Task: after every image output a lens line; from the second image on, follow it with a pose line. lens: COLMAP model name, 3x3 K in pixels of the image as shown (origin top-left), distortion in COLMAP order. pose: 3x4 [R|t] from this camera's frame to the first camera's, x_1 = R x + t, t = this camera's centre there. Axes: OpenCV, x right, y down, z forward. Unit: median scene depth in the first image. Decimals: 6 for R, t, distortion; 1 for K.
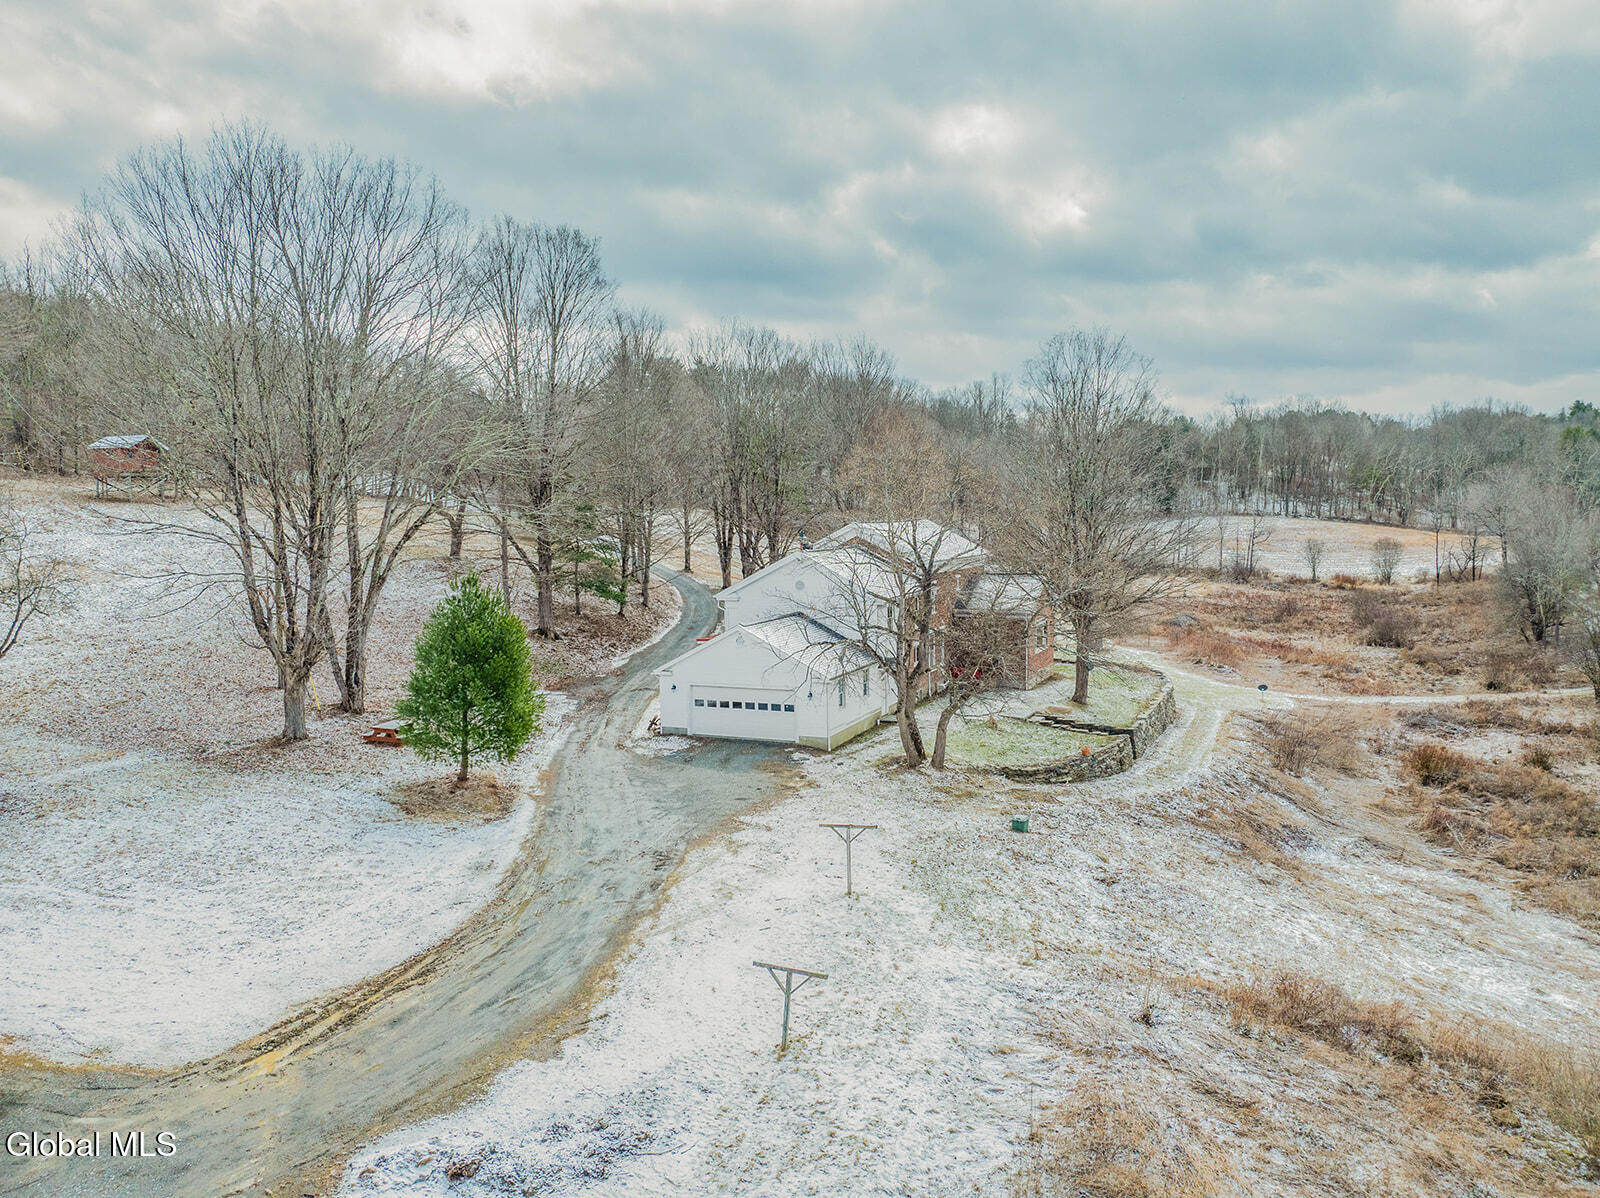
lens RADIAL K [[1138.8, 0, 802.0], [0, 1138.8, 598.4], [0, 0, 1]] dist [-0.036356, -0.002302]
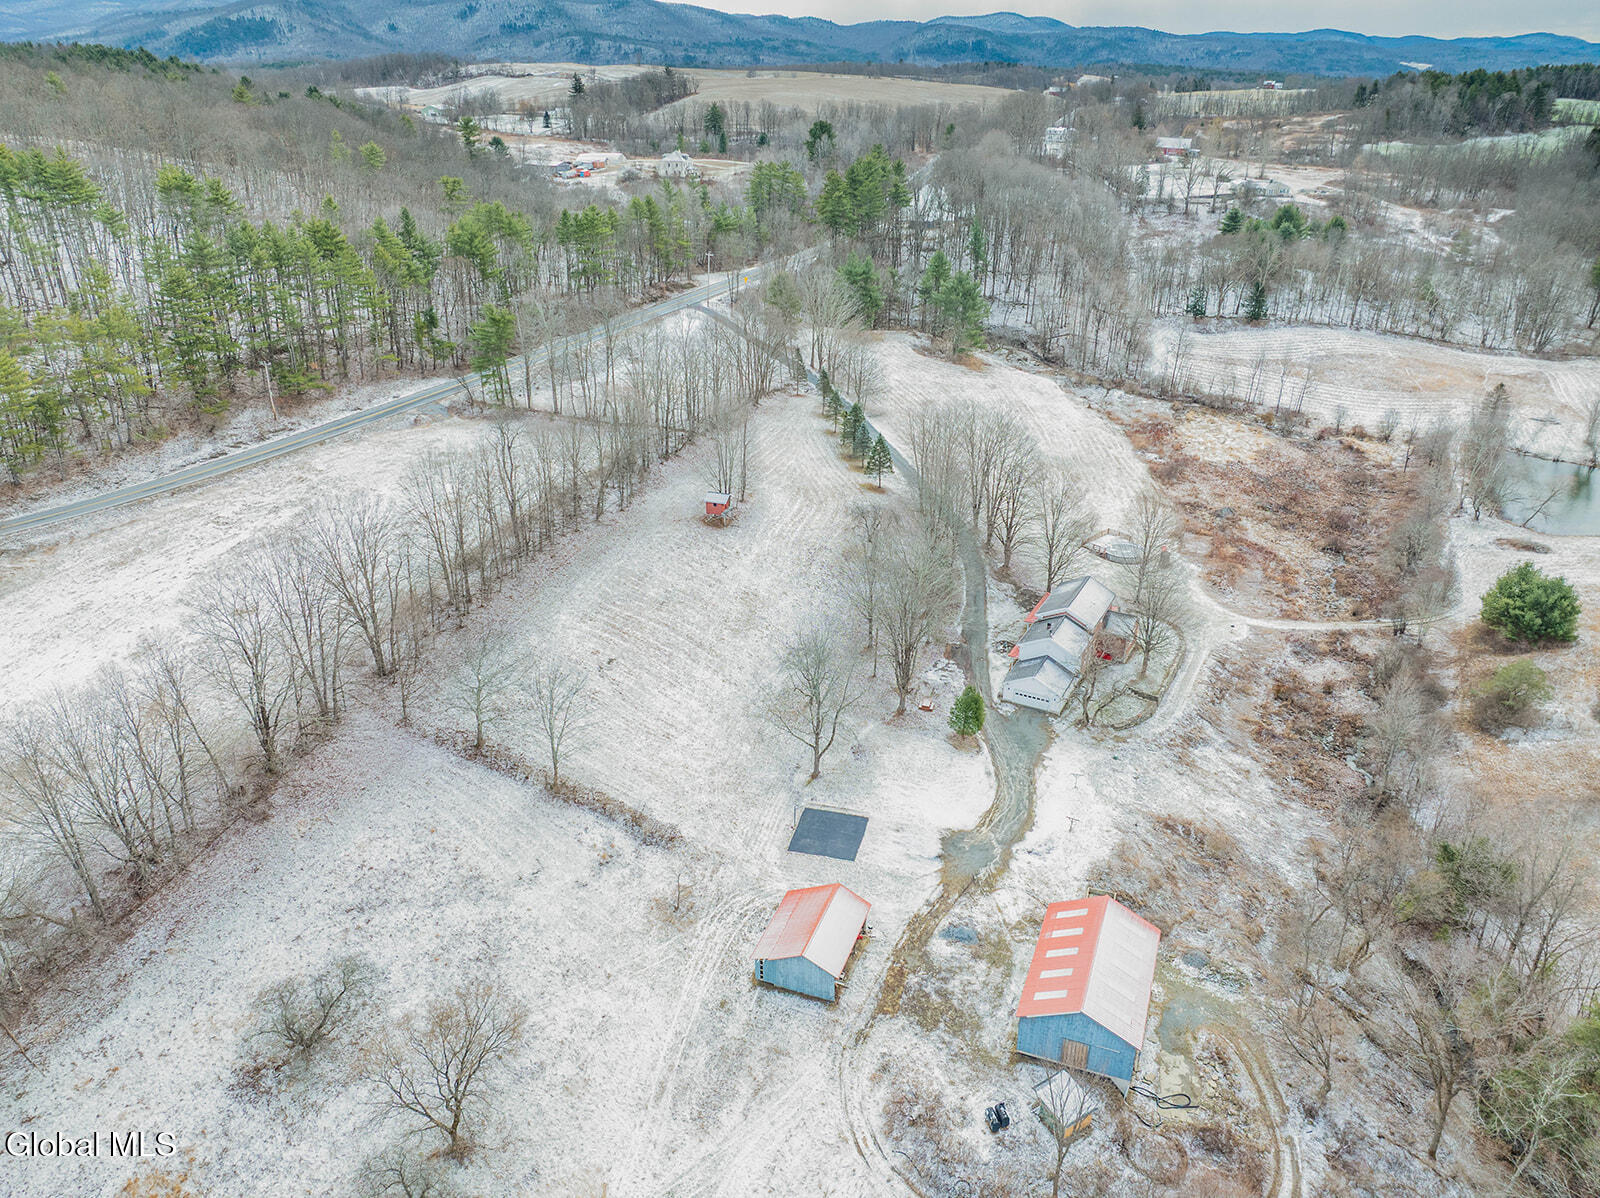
lens RADIAL K [[1138.8, 0, 798.4], [0, 1138.8, 598.7], [0, 0, 1]] dist [-0.036356, -0.002302]
pose [[0.996221, 0.049260, -0.071538, -0.636714], [-0.019471, 0.929322, 0.368758, -1.718807], [0.084647, -0.365971, 0.926769, -2.478196]]
